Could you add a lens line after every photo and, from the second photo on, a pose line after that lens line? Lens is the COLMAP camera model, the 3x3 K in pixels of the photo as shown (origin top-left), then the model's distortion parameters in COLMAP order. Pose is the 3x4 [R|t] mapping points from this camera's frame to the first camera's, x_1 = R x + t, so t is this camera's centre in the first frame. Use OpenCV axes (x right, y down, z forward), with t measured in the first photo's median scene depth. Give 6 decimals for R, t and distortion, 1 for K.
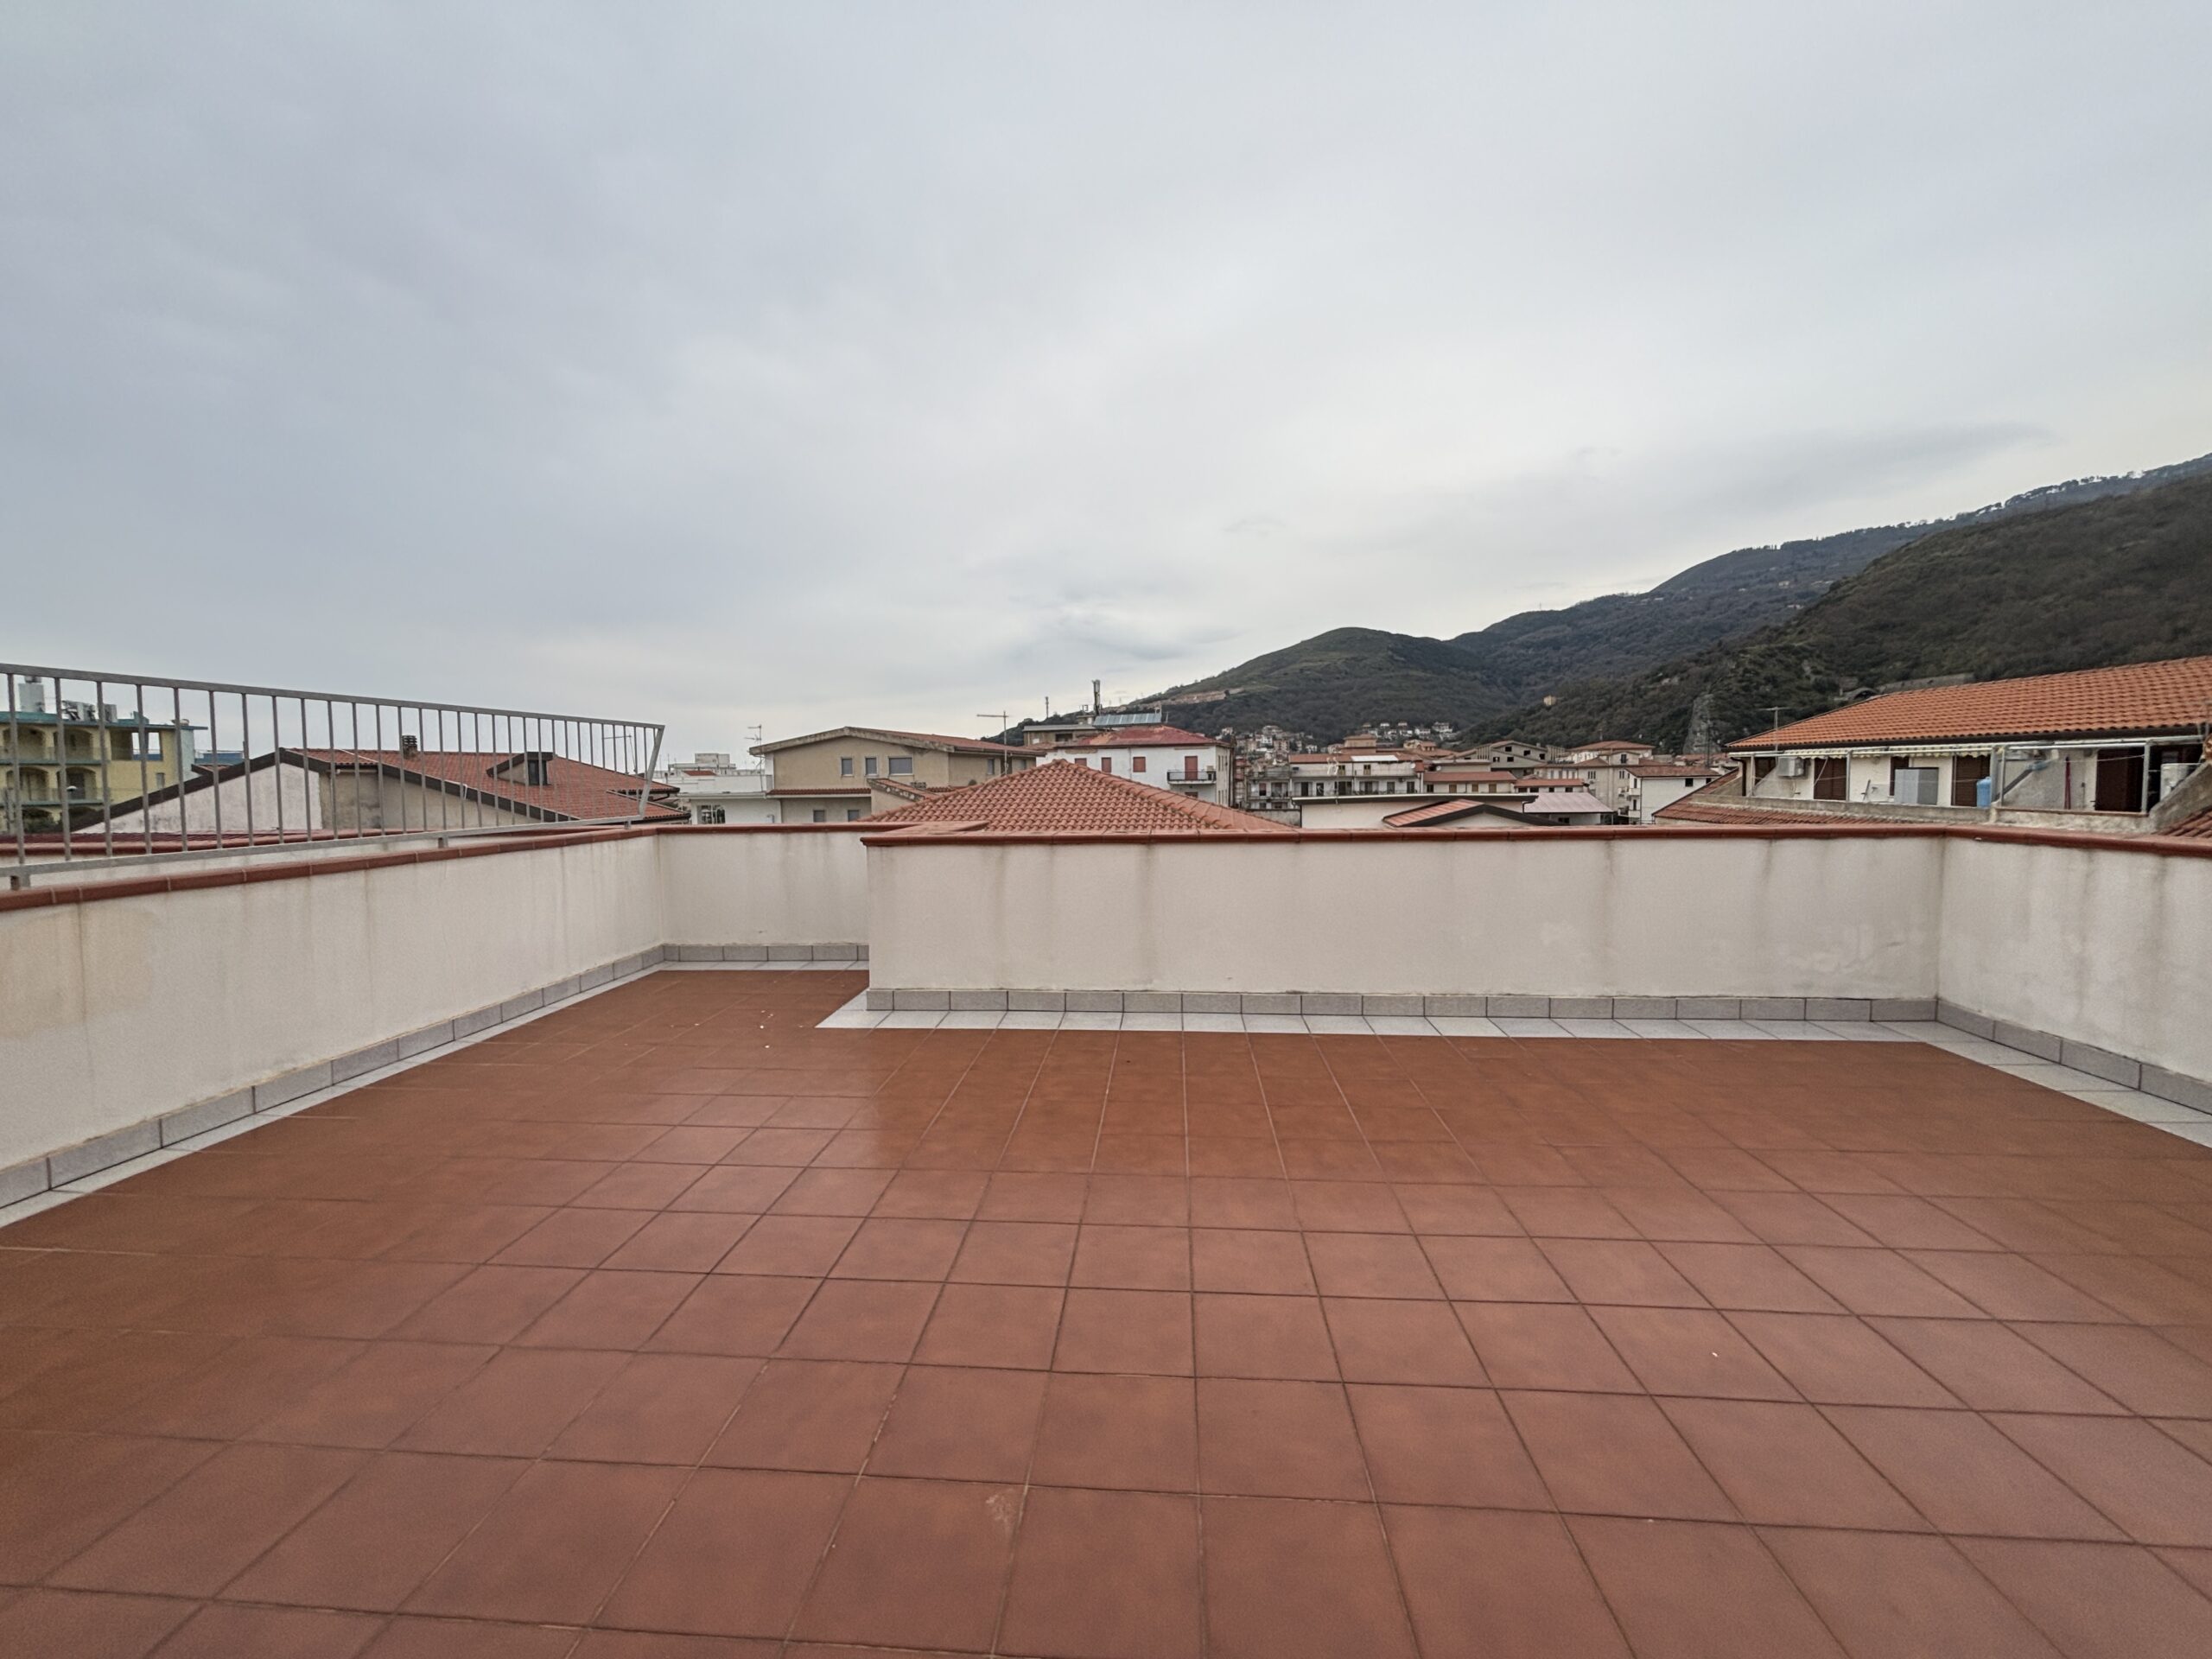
lens RADIAL K [[880.6, 0, 1111.4], [0, 880.6, 818.9], [0, 0, 1]] dist [0.001043, -0.000275]
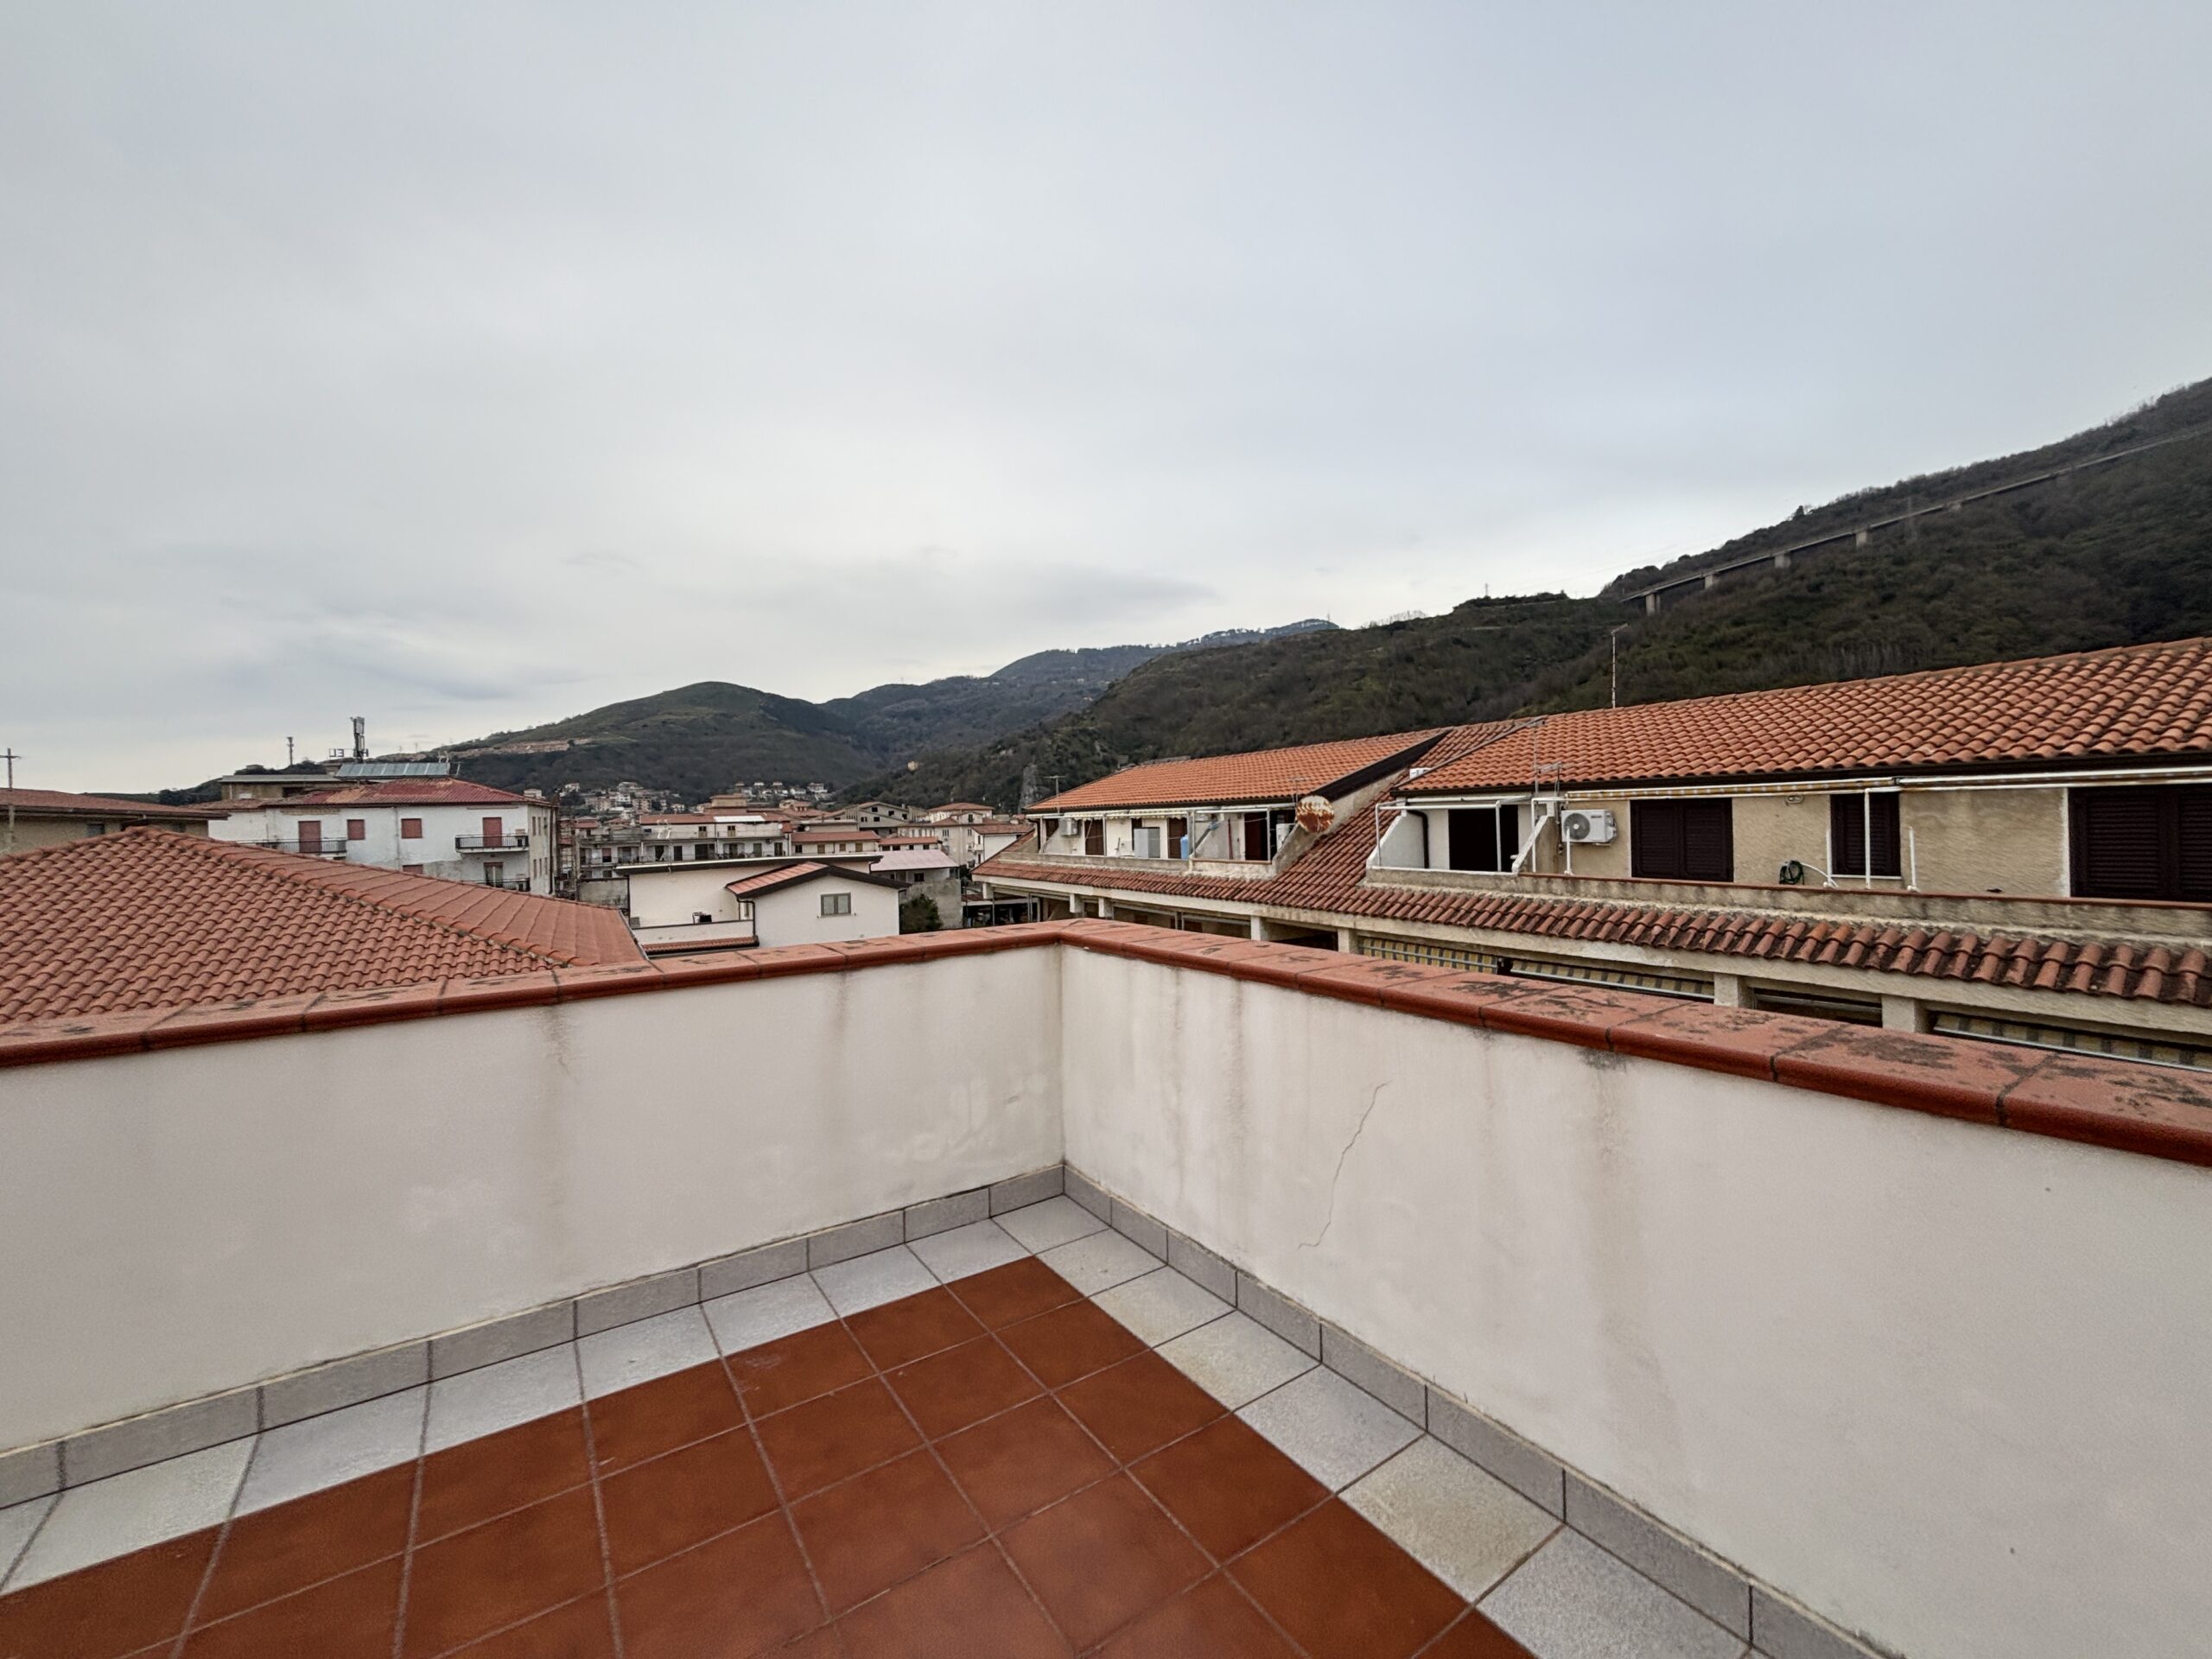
lens RADIAL K [[880.6, 0, 1111.4], [0, 880.6, 818.9], [0, 0, 1]] dist [0.001043, -0.000275]
pose [[0.777814, -0.004187, 0.628481, 0.088305], [0.046785, 0.997589, -0.051256, -0.007851], [-0.626751, 0.069271, 0.776135, 0.066487]]
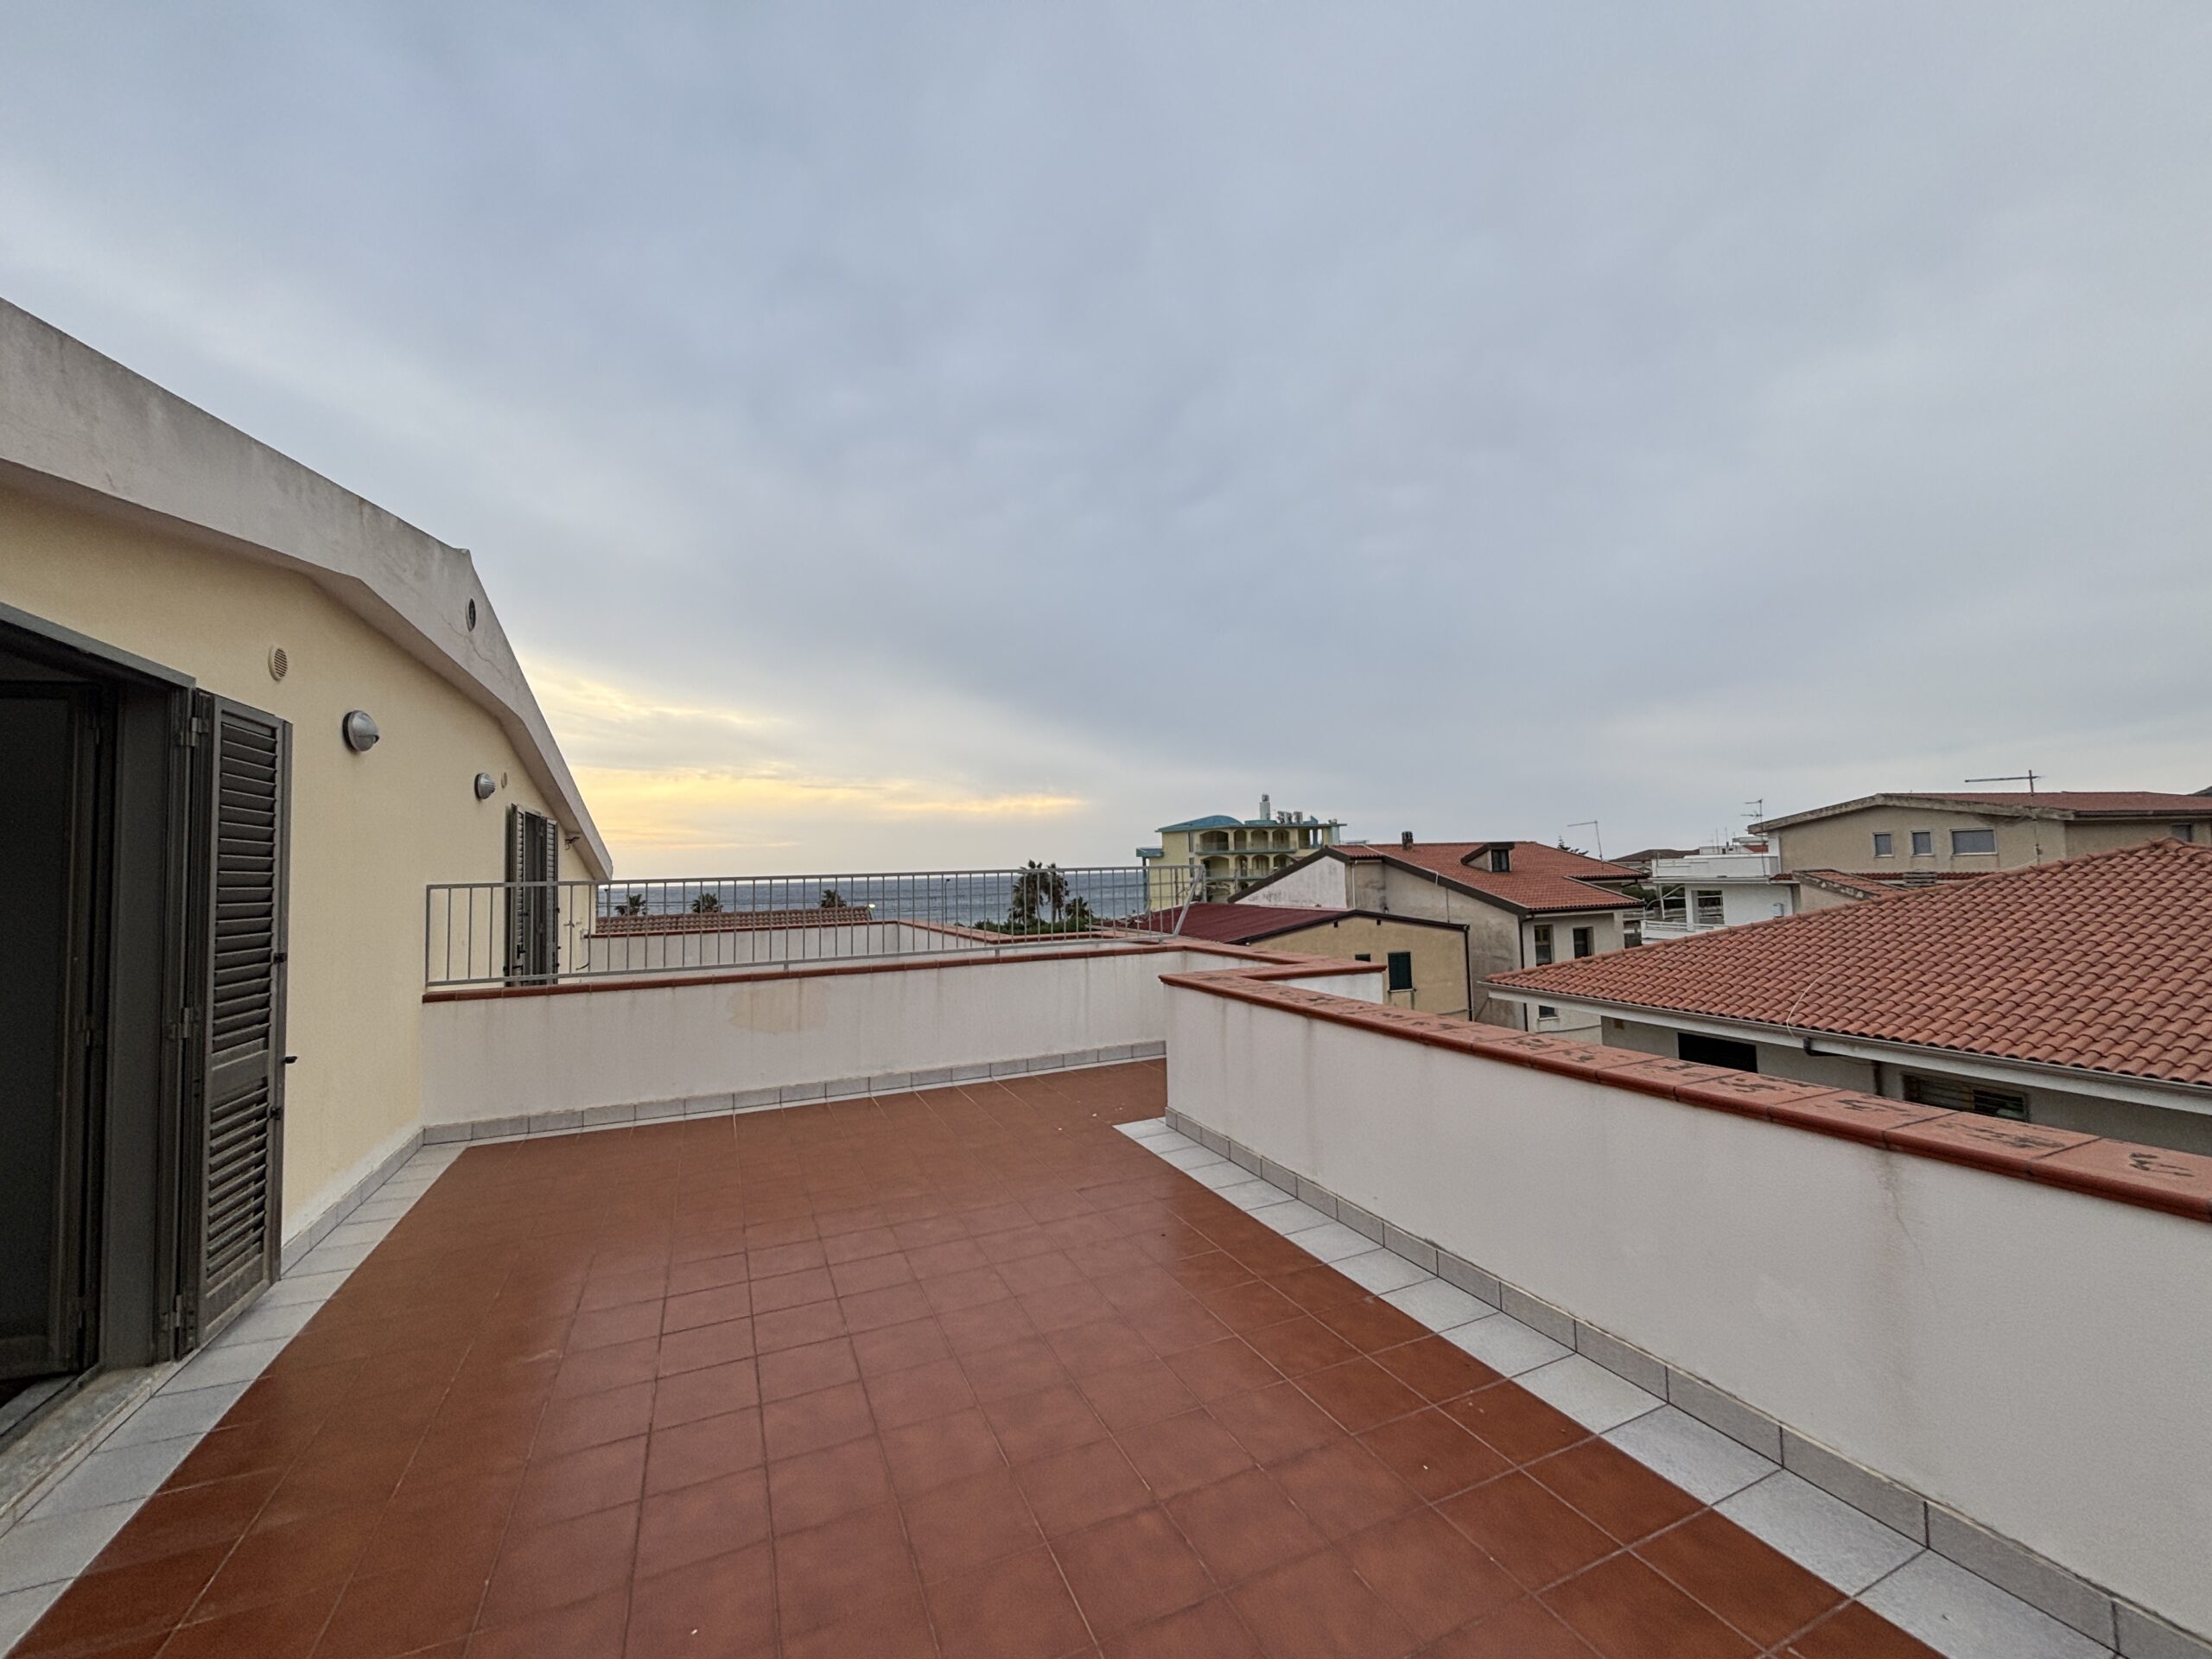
lens RADIAL K [[880.6, 0, 1111.4], [0, 880.6, 818.9], [0, 0, 1]] dist [0.001043, -0.000275]
pose [[0.474489, -0.049240, -0.878883, 0.145135], [-0.027056, 0.997147, -0.070472, -0.020382], [0.879846, 0.057217, 0.471803, 0.070147]]
